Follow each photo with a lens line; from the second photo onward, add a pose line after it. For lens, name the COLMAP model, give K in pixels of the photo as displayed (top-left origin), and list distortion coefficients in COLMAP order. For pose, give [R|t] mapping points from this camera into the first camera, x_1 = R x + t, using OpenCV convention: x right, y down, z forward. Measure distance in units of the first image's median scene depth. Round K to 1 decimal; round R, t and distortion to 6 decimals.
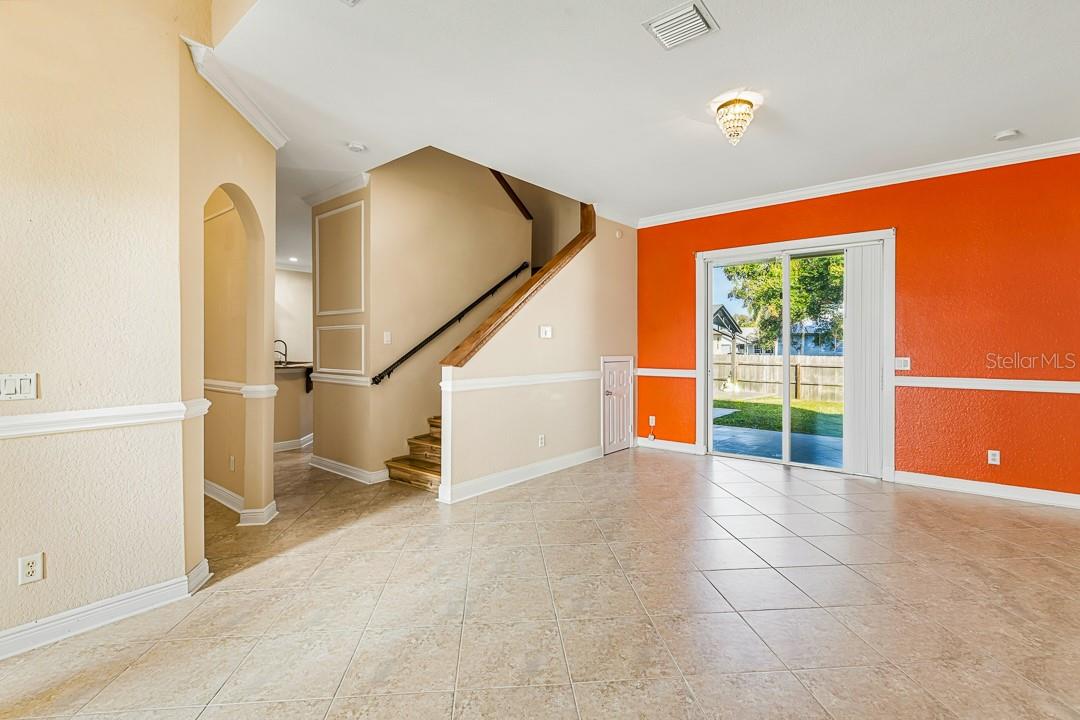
lens RADIAL K [[503.2, 0, 554.1], [0, 503.2, 349.0], [0, 0, 1]] dist [0.009452, -0.002414]
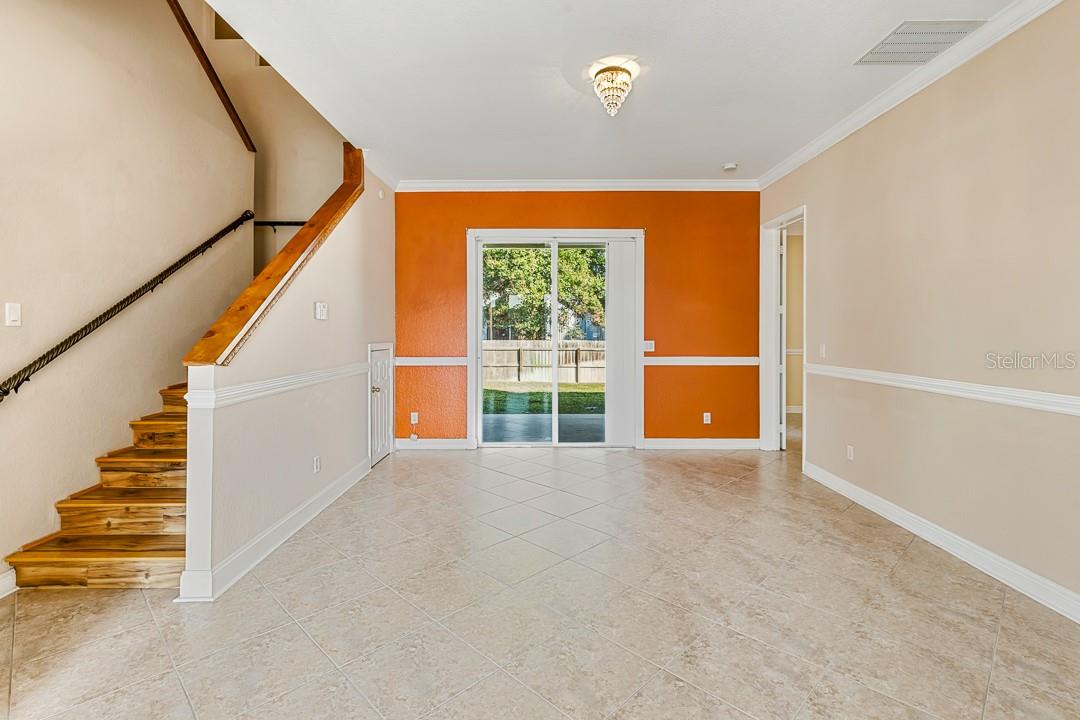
lens RADIAL K [[503.2, 0, 529.9], [0, 503.2, 329.5], [0, 0, 1]] dist [0.009452, -0.002414]
pose [[0.774690, 0.002216, 0.632338, -0.243918], [0.003884, 0.999958, -0.008263, -0.000380], [-0.632330, 0.008858, 0.774649, 0.259211]]
